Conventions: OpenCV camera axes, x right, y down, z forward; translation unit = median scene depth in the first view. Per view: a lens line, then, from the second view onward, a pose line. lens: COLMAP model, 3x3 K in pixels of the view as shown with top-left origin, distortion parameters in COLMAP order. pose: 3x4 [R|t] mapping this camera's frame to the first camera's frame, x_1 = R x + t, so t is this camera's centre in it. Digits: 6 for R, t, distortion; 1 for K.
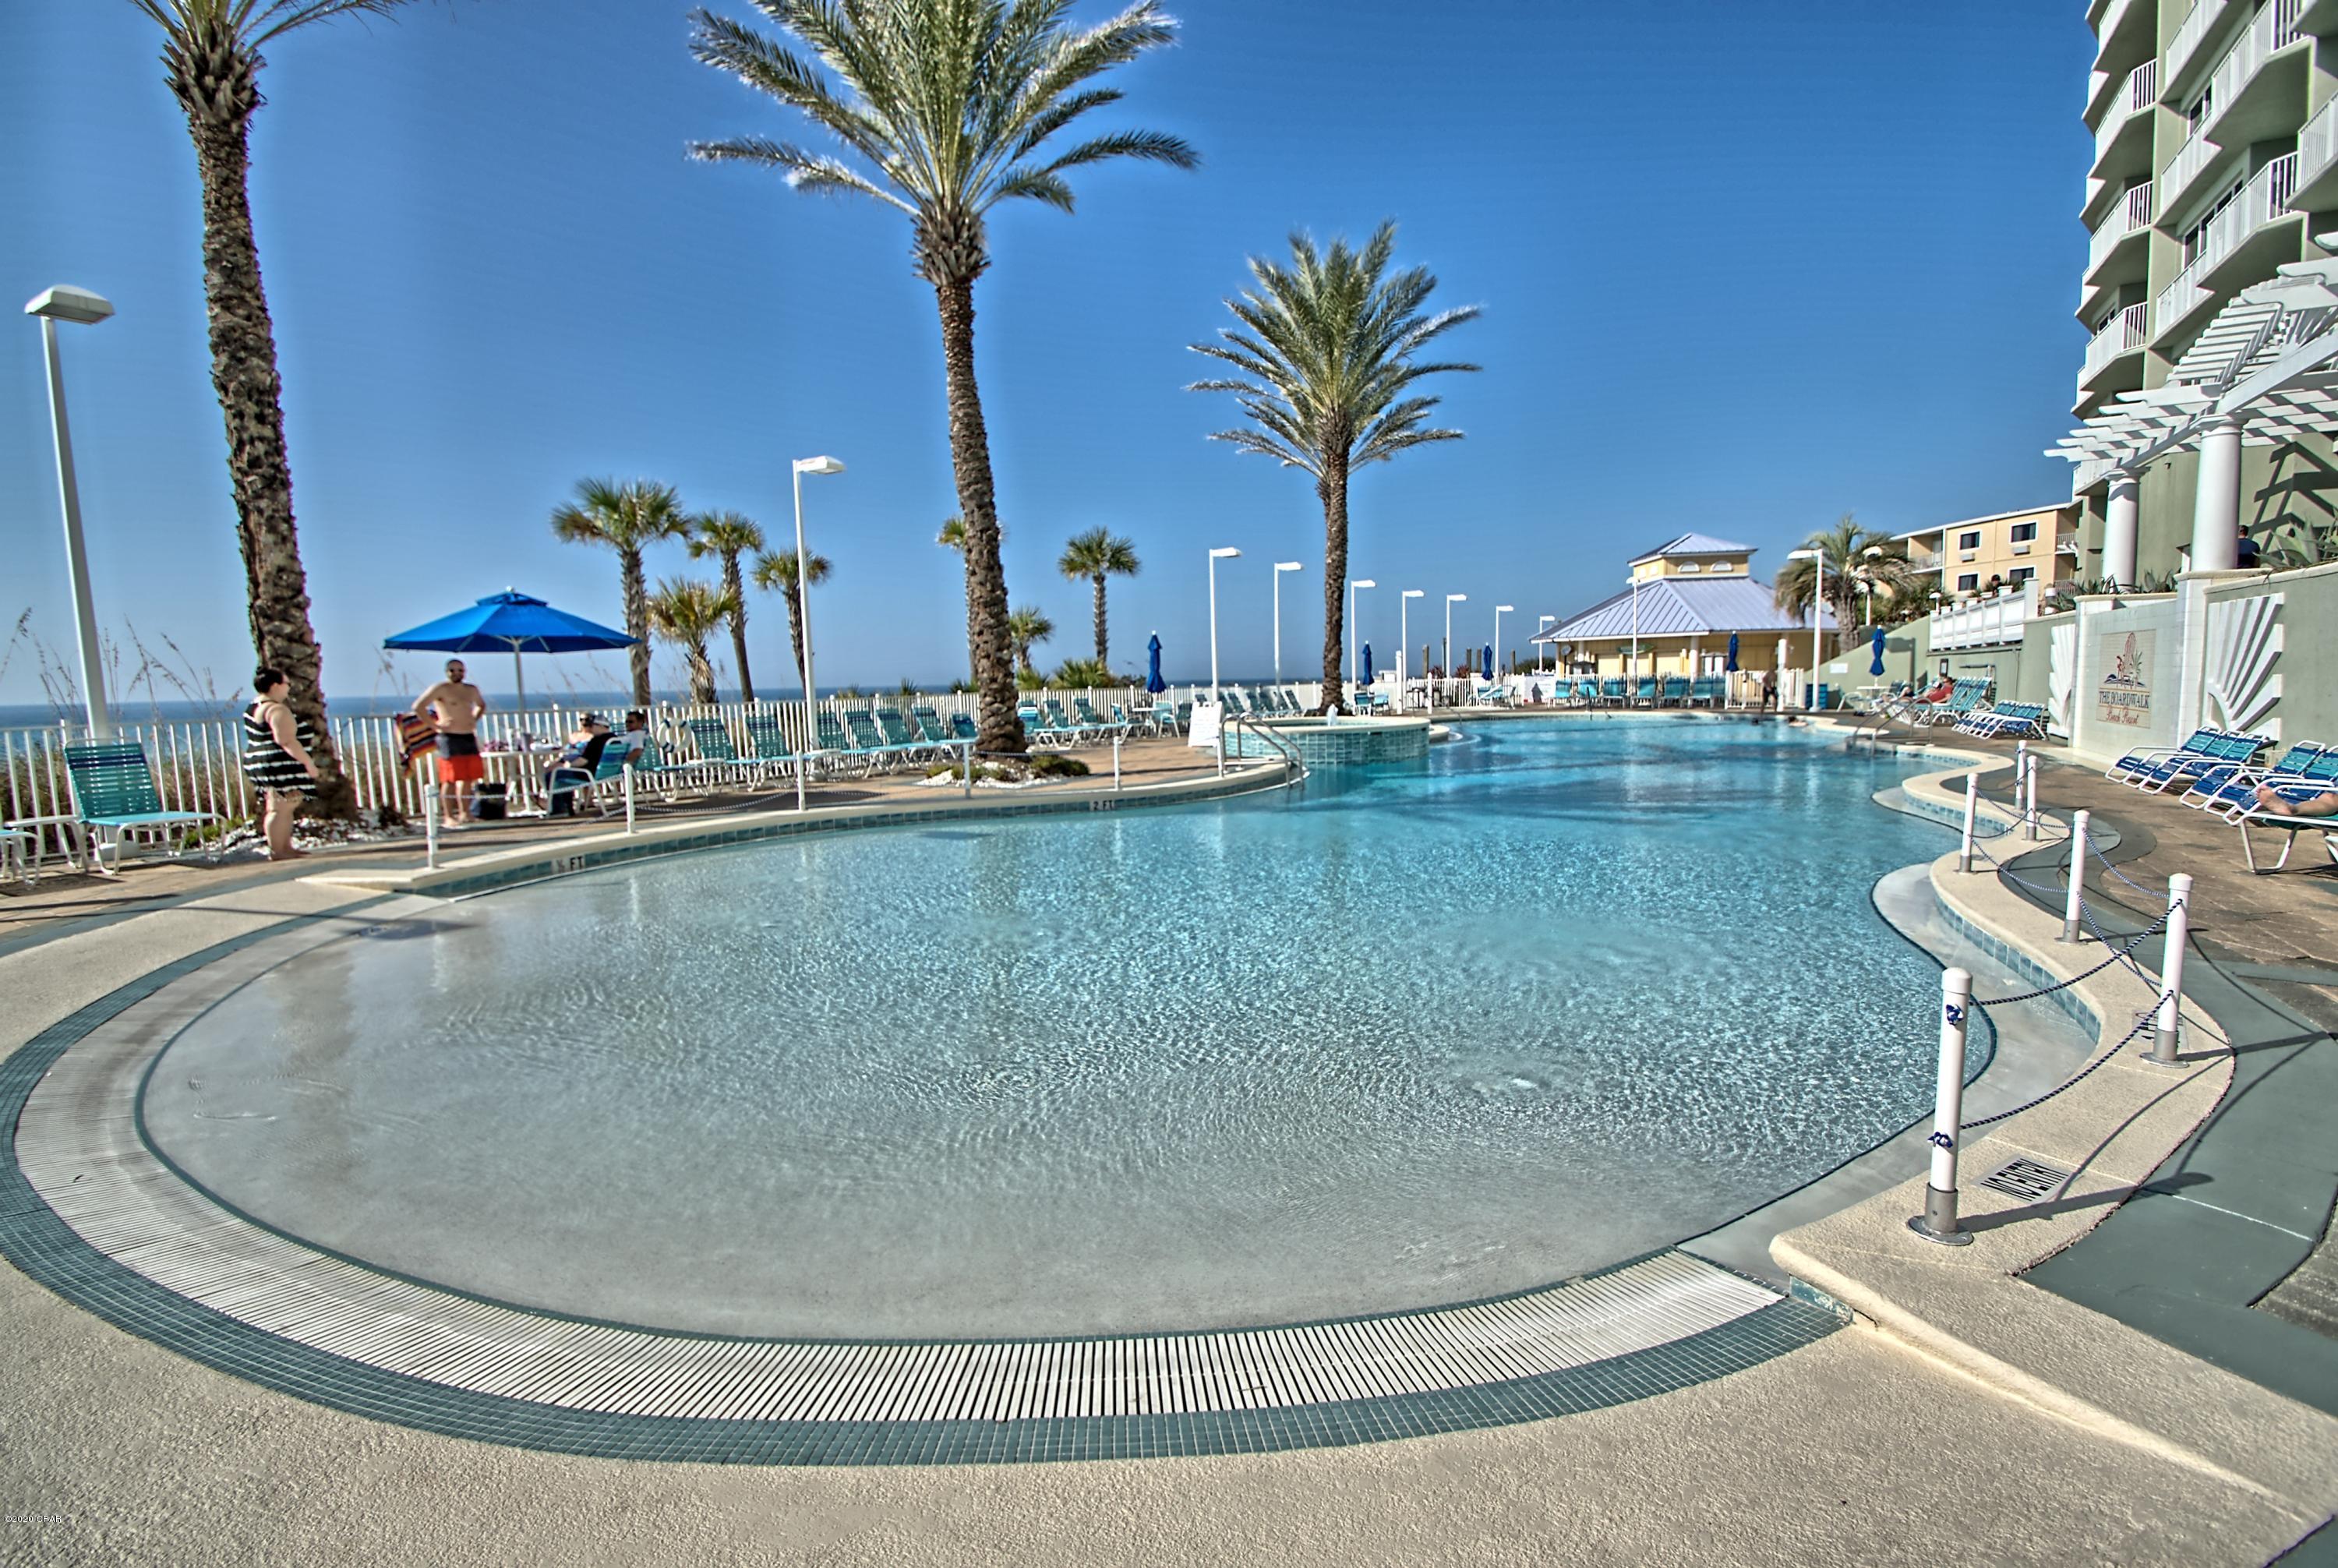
lens RADIAL K [[1055.6, 0, 1169.0], [0, 1055.6, 784.0], [0, 0, 1]] dist [-0.001079, -0.000226]
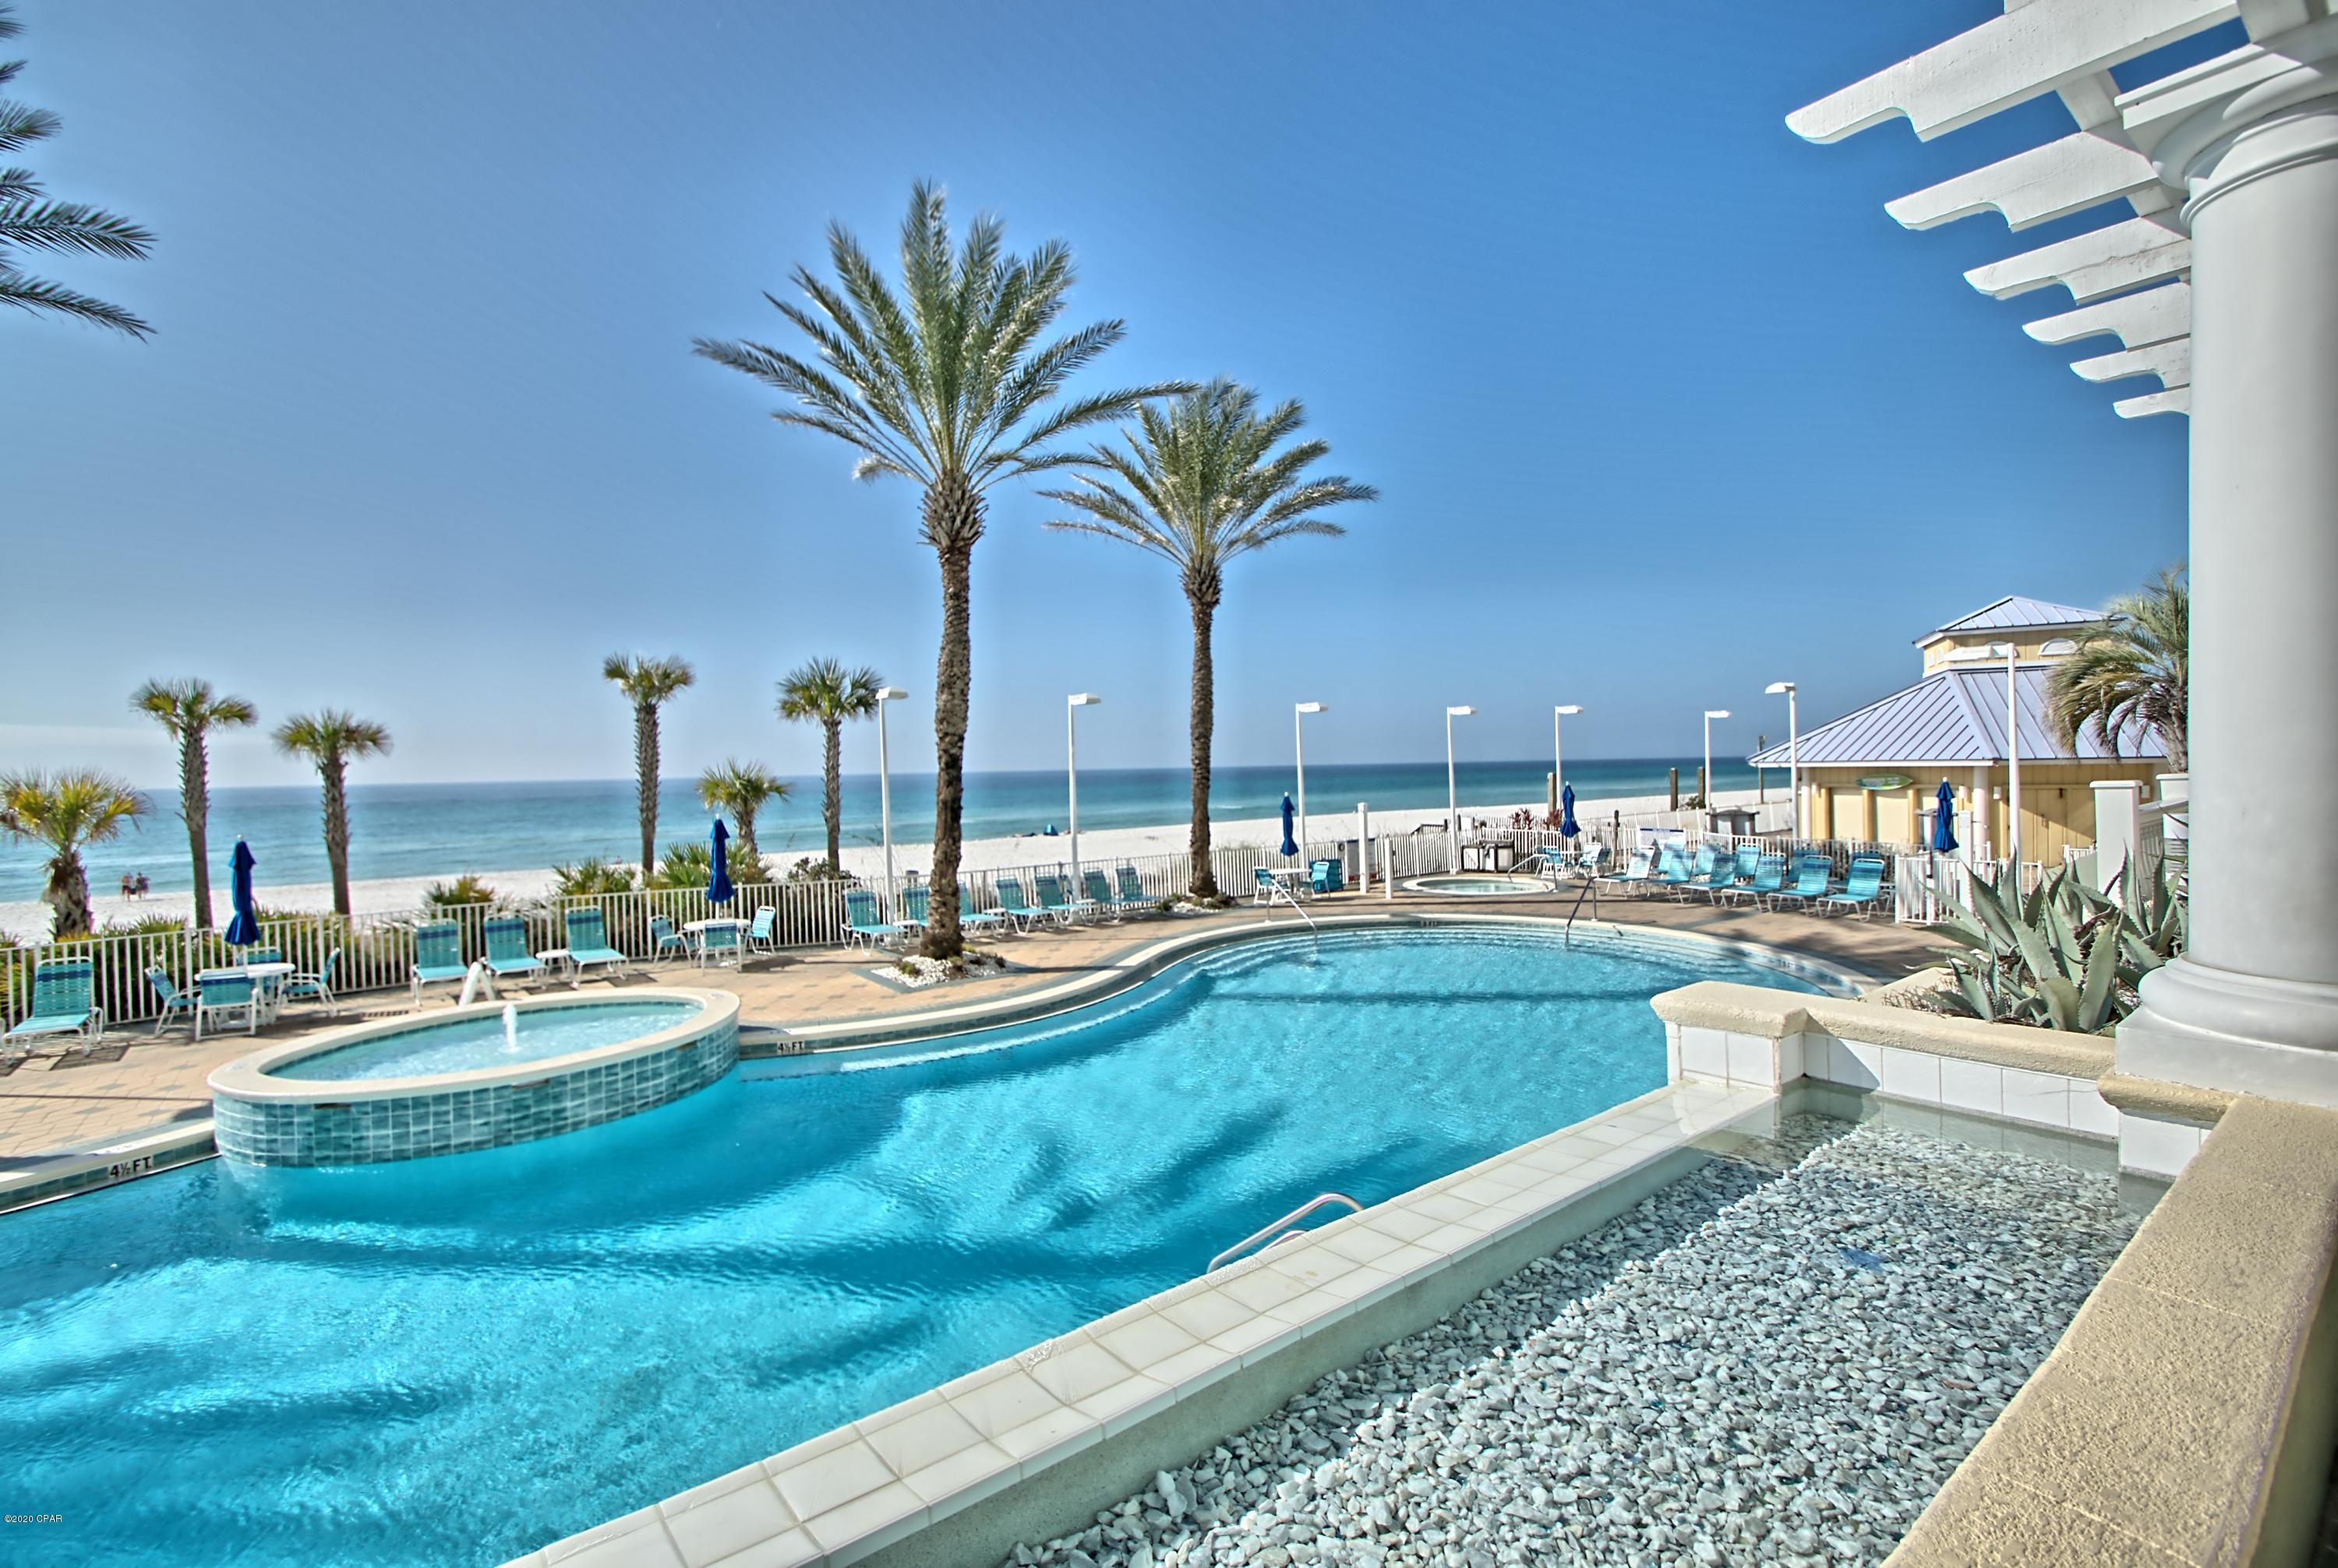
lens RADIAL K [[1055.6, 0, 1169.0], [0, 1055.6, 784.0], [0, 0, 1]] dist [-0.001079, -0.000226]
pose [[0.925161, 0.006908, -0.379513, 0.299002], [-0.035550, 0.997016, -0.068516, -0.071445], [0.377907, 0.076880, 0.922646, 0.260894]]
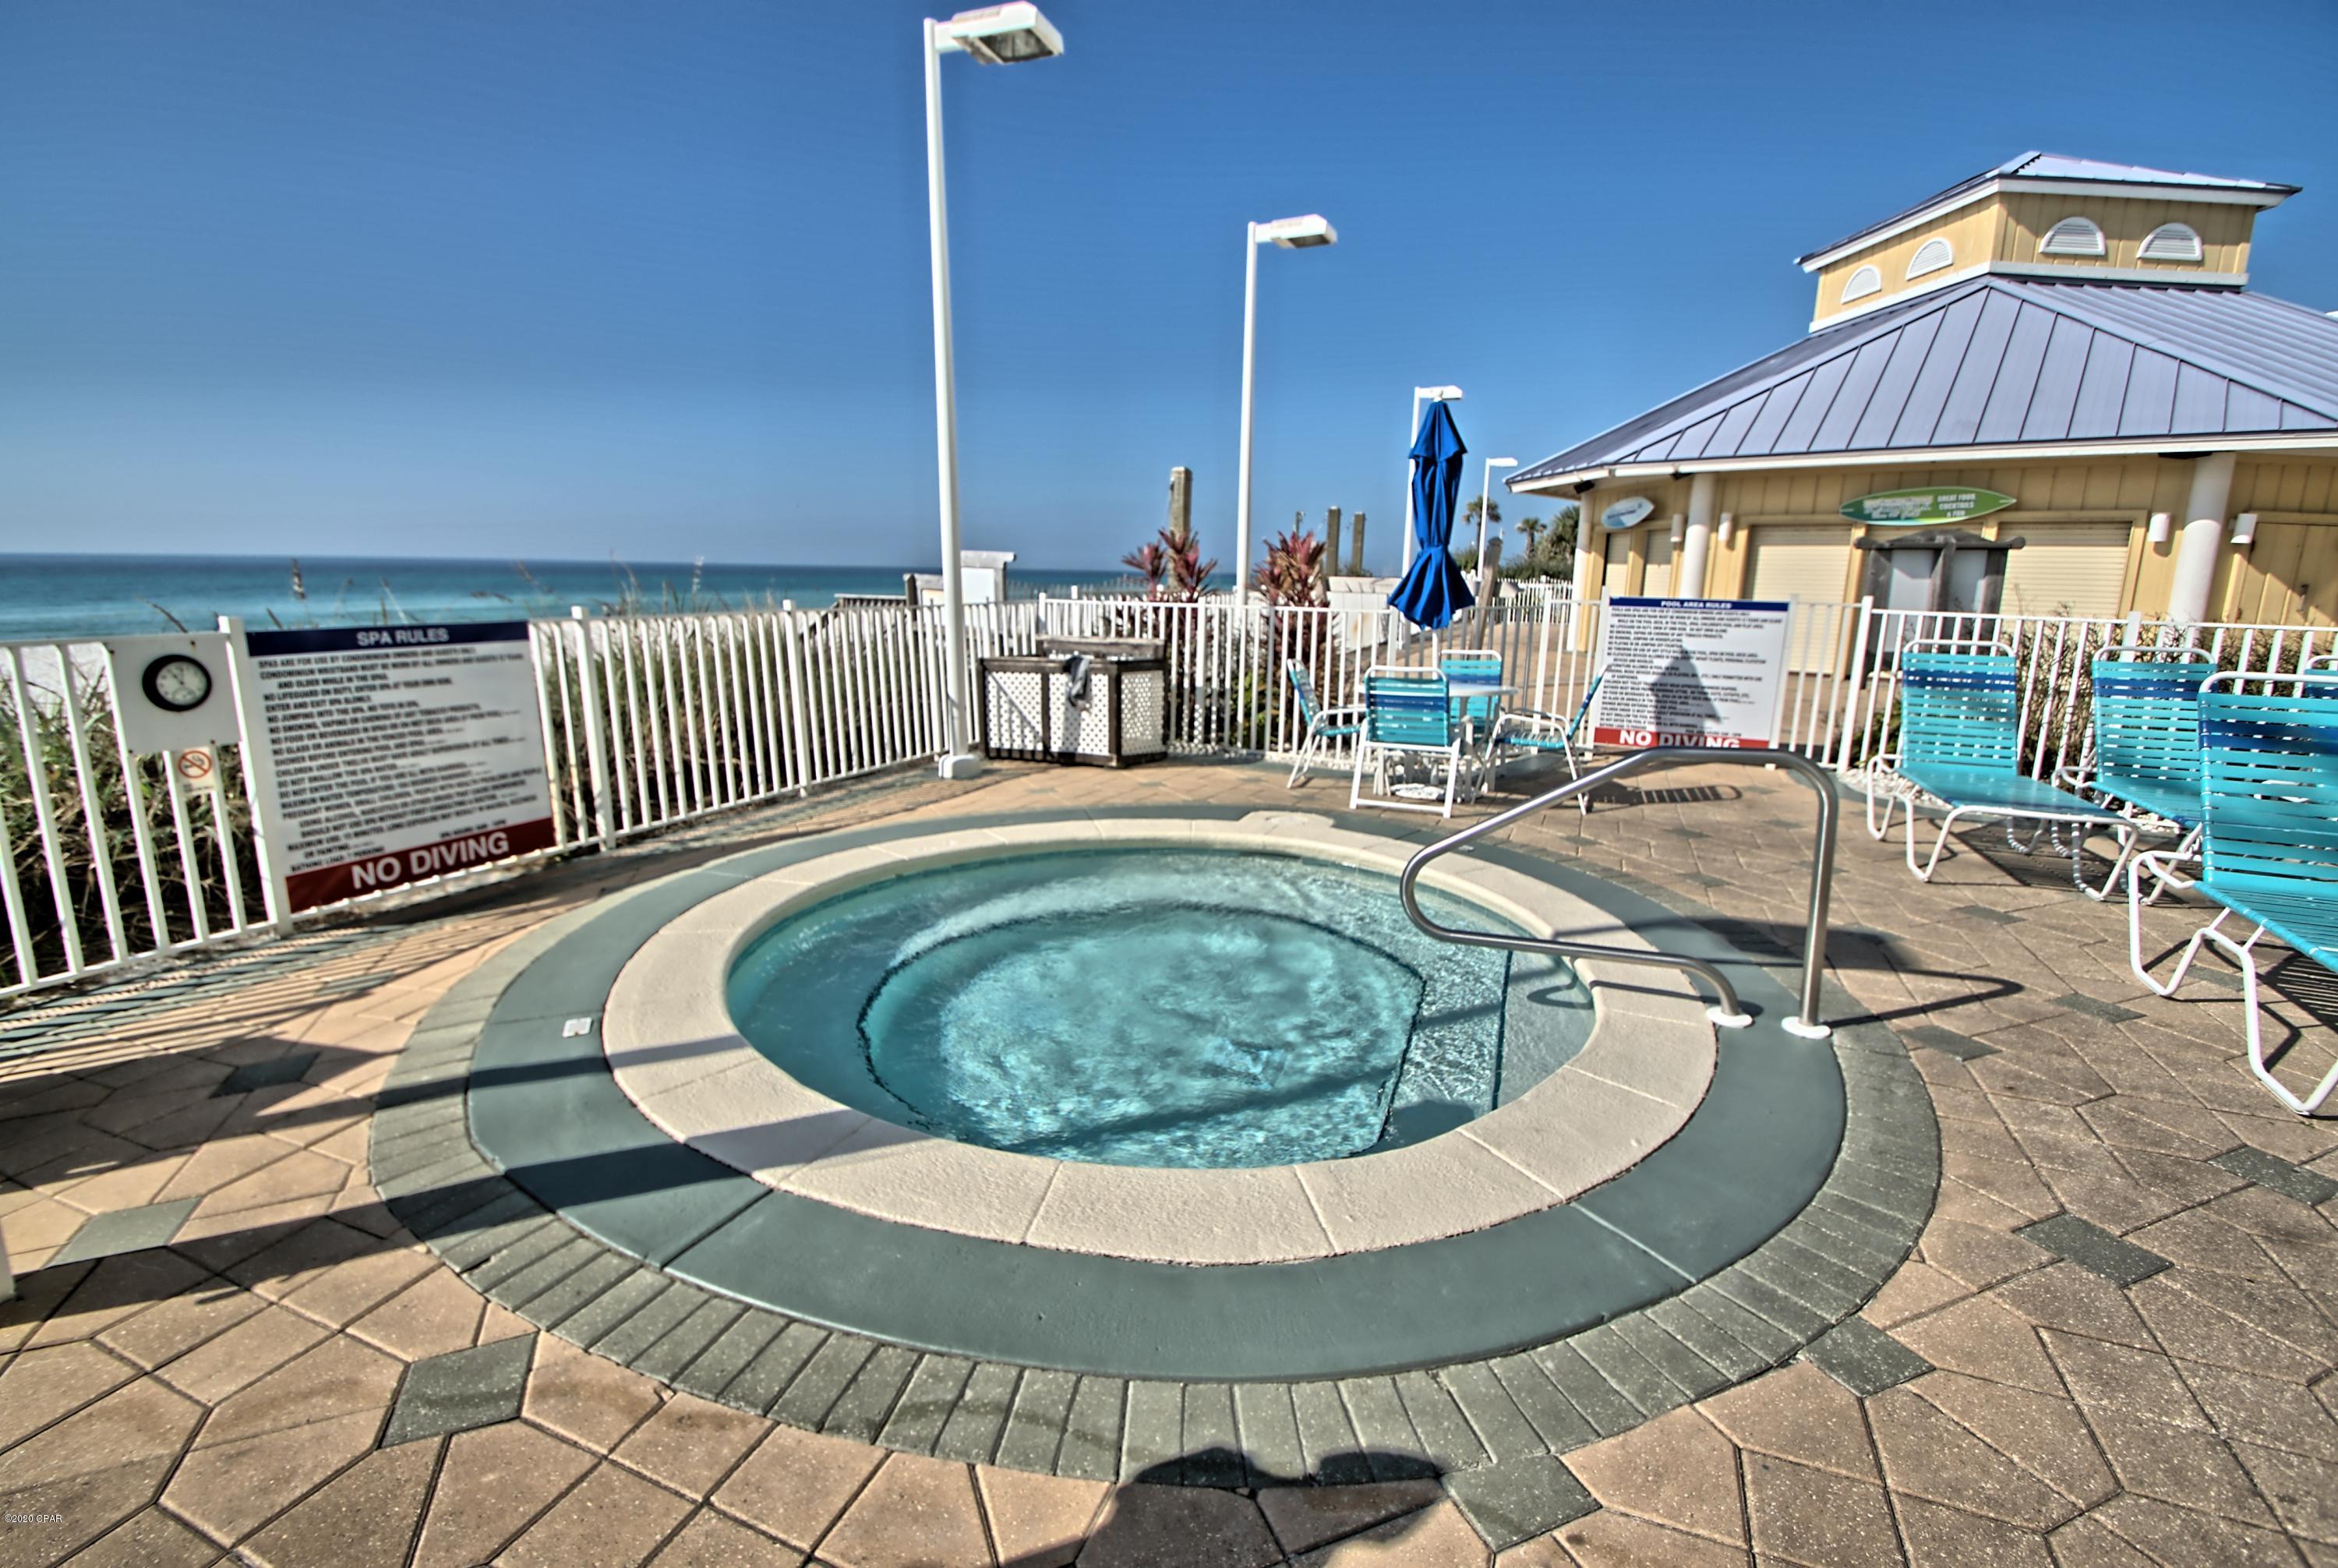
lens RADIAL K [[1055.6, 0, 1169.0], [0, 1055.6, 784.0], [0, 0, 1]] dist [-0.001079, -0.000226]
pose [[0.994718, 0.014801, 0.101577, 0.229211], [-0.025860, 0.993768, 0.108431, -0.084742], [-0.099339, -0.110485, 0.988901, 0.783419]]
